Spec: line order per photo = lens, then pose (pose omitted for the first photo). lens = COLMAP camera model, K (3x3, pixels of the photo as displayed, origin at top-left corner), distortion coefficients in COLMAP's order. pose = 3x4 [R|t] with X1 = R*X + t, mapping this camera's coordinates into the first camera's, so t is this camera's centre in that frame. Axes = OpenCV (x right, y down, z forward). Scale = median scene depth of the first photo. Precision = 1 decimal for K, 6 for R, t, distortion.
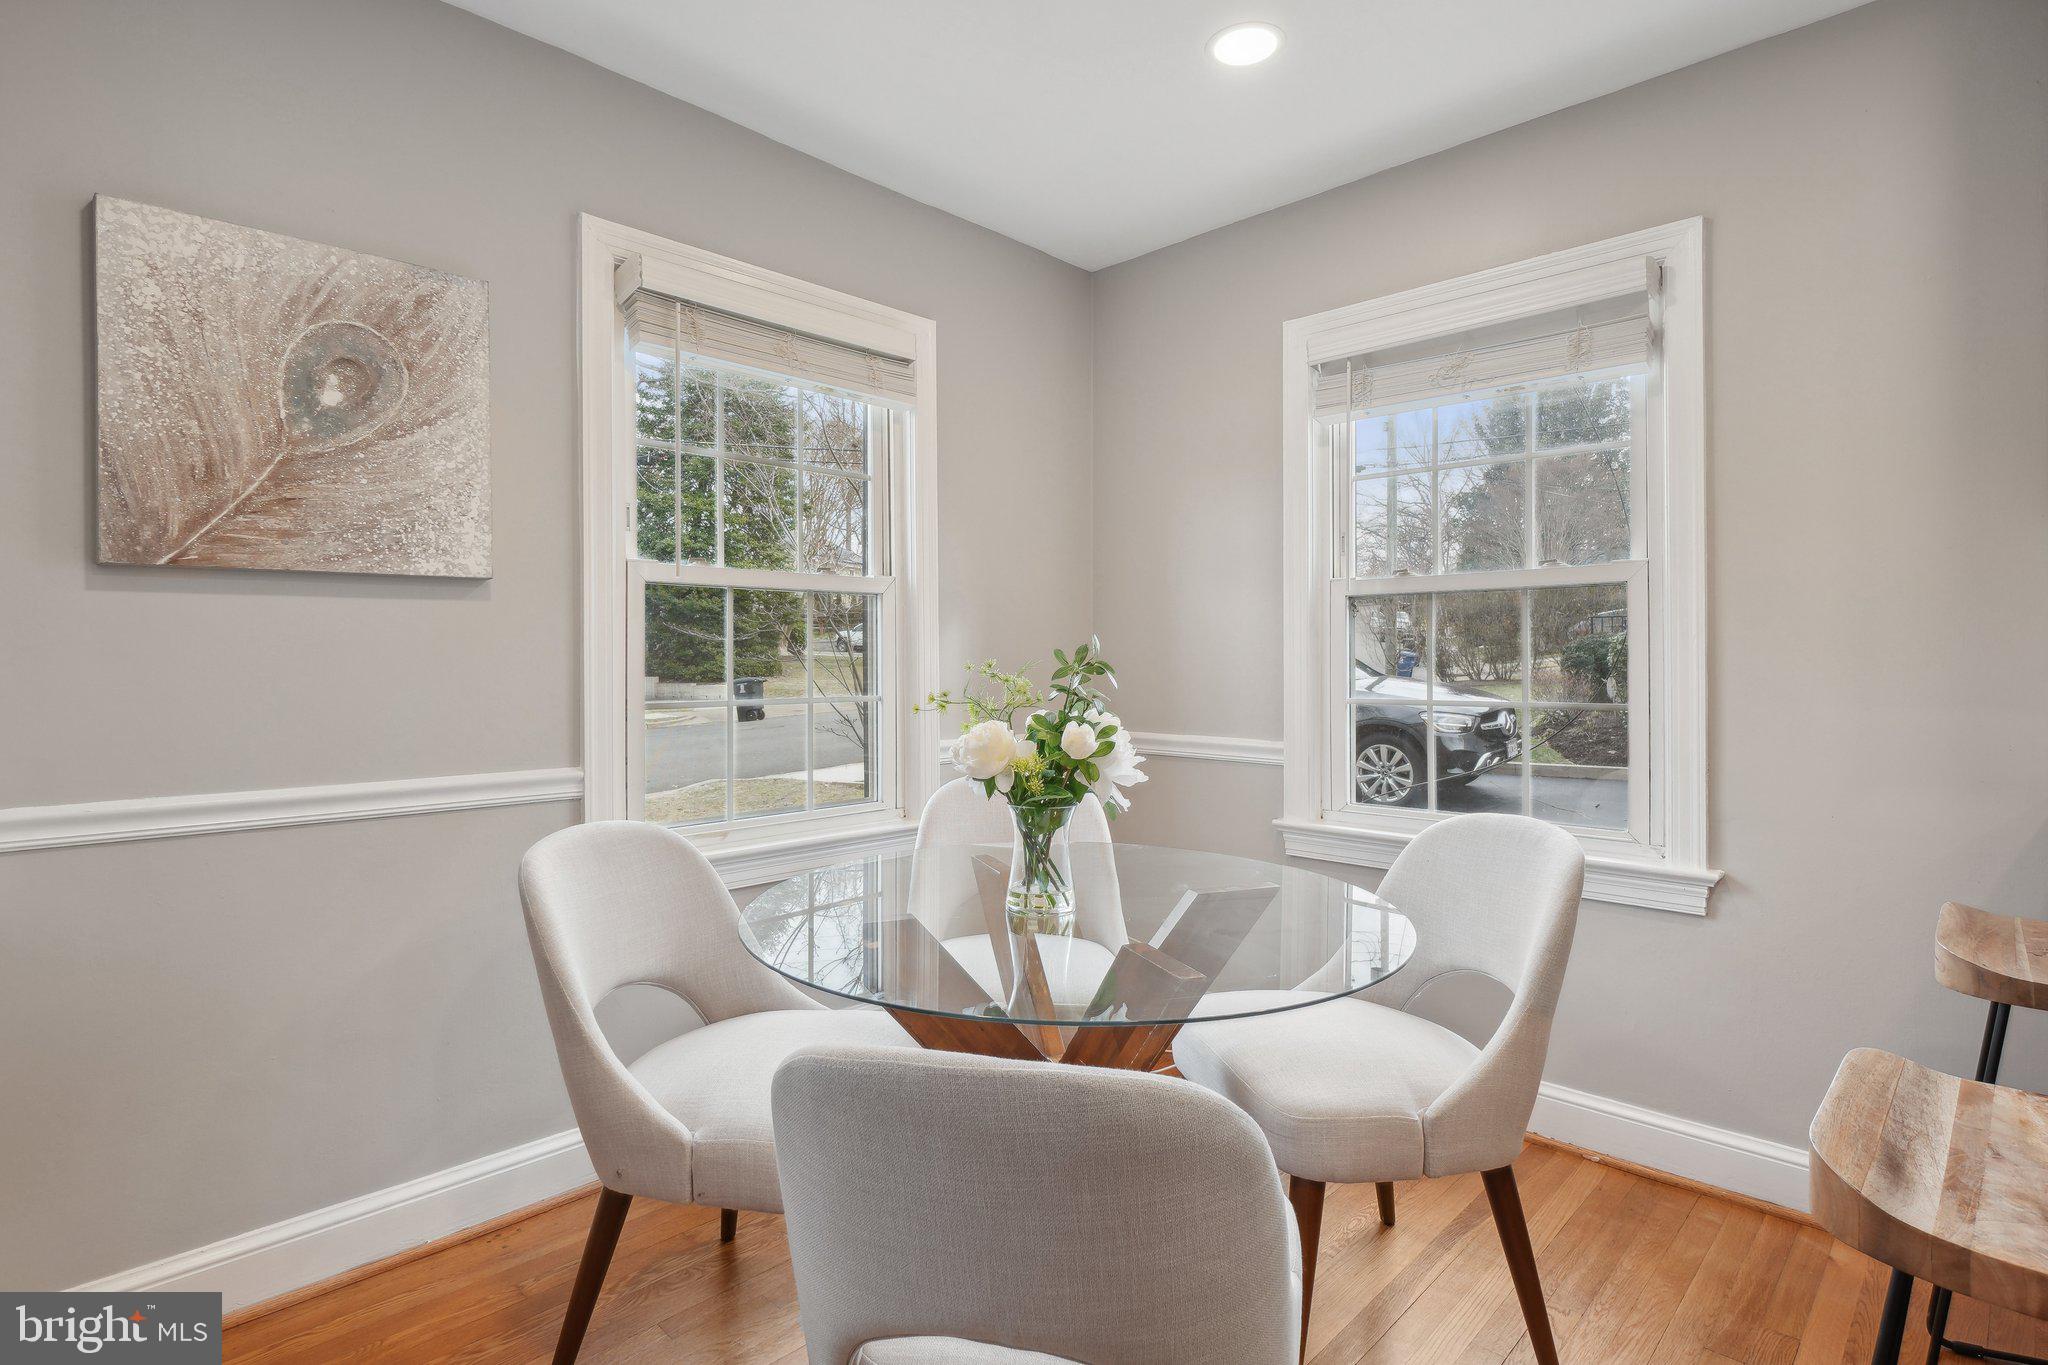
lens RADIAL K [[1023.6, 0, 1011.3], [0, 1023.6, 671.5], [0, 0, 1]] dist [-0.003394, 0.000045]
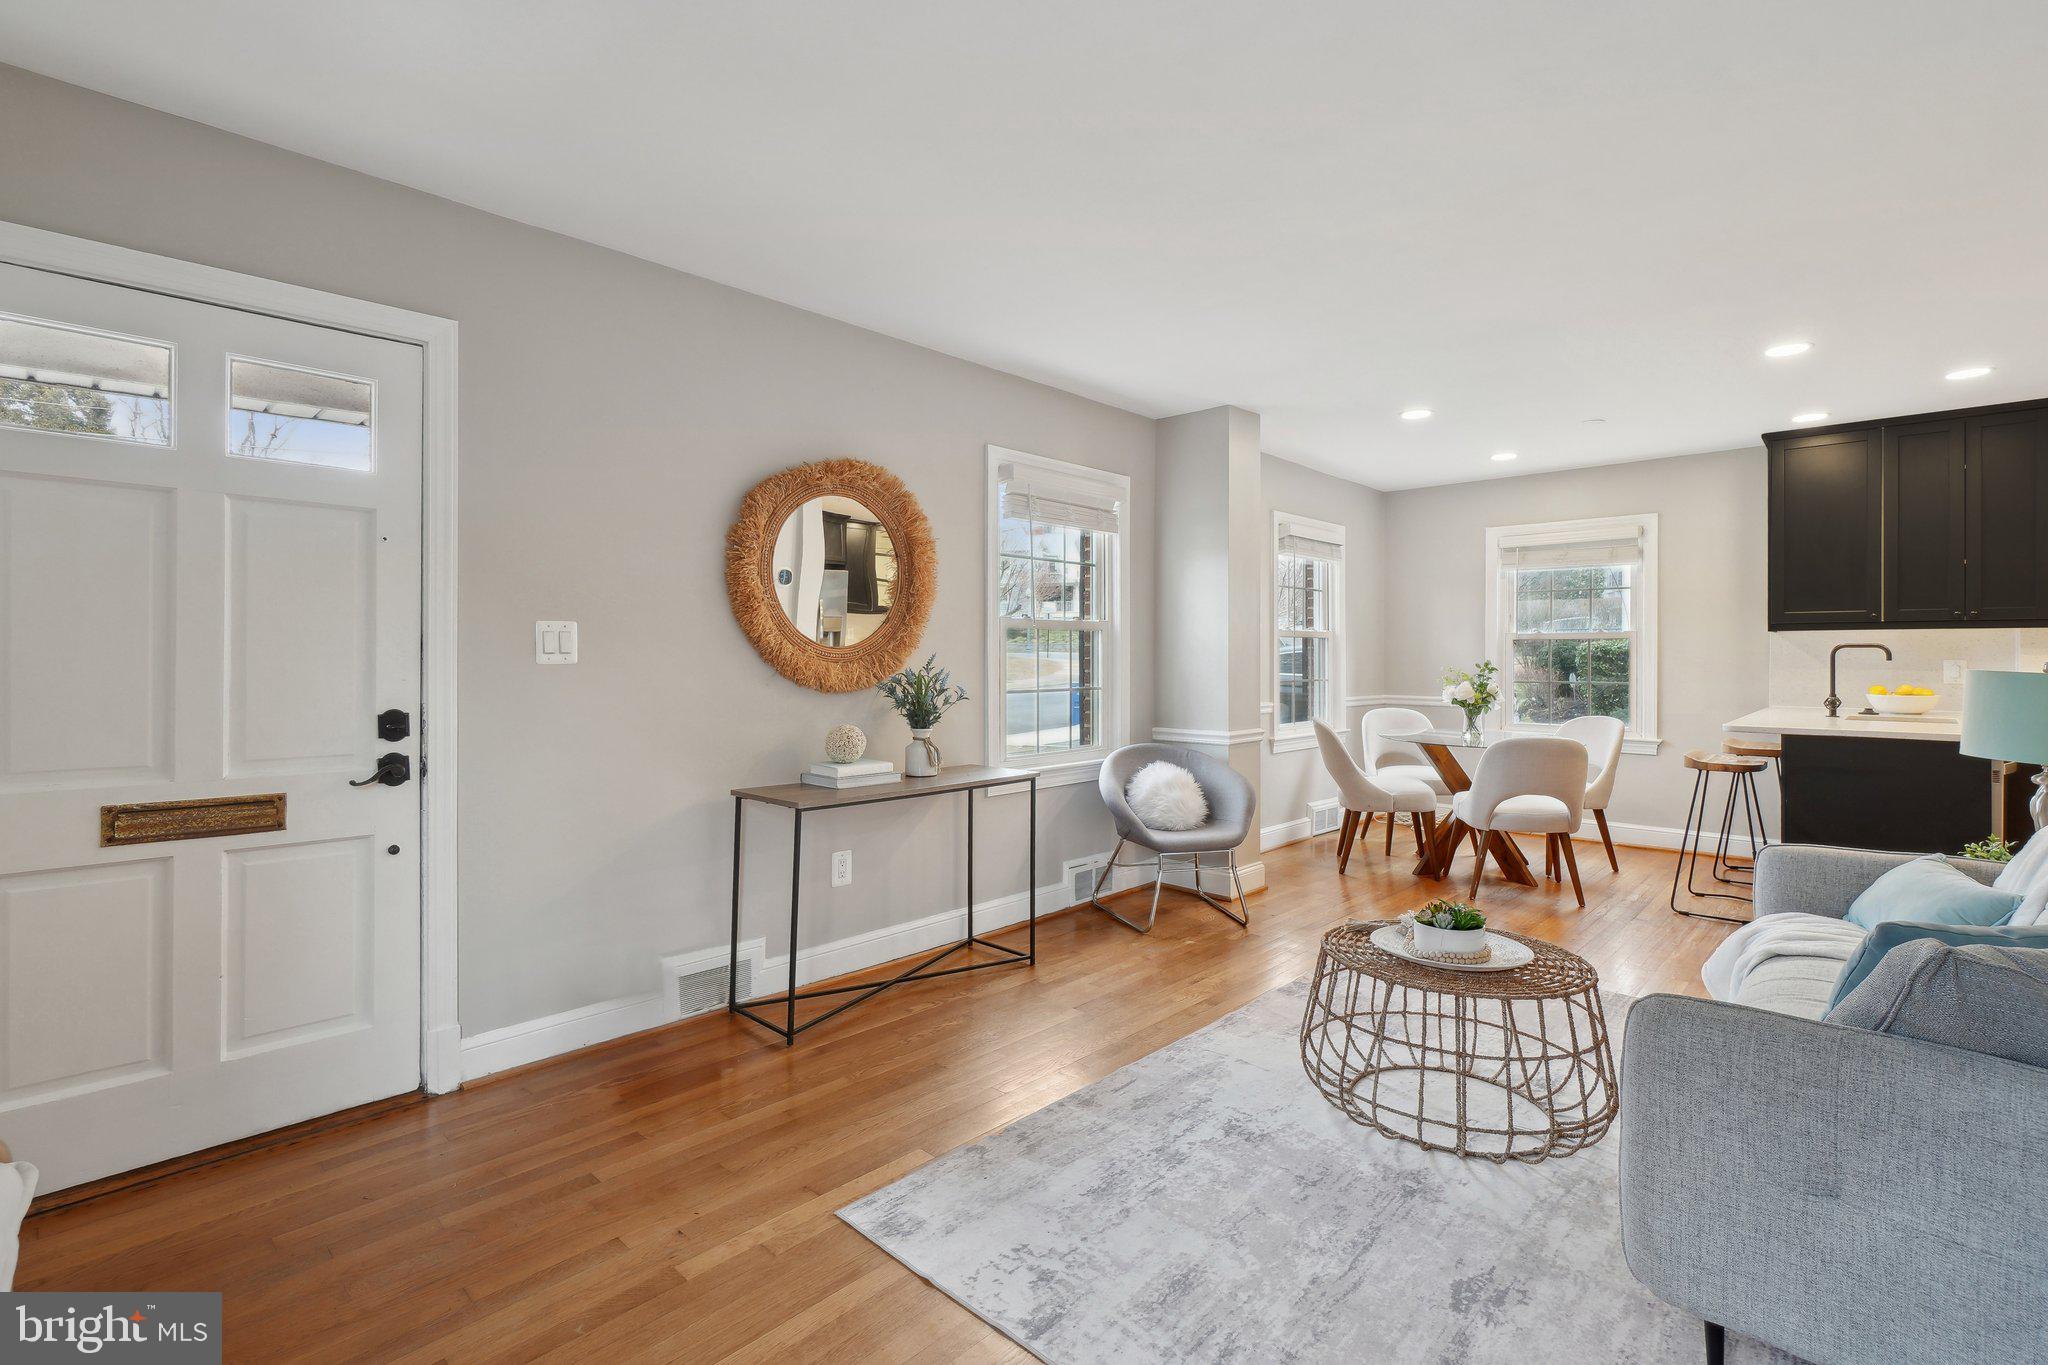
lens RADIAL K [[918.1, 0, 1019.5], [0, 918.1, 671.5], [0, 0, 1]] dist [-0.010328, 0.000602]
pose [[0.999955, 0.007347, 0.006038, -1.067086], [-0.007374, 0.999962, 0.004574, 0.000246], [-0.006004, -0.004618, 0.999971, -1.471307]]
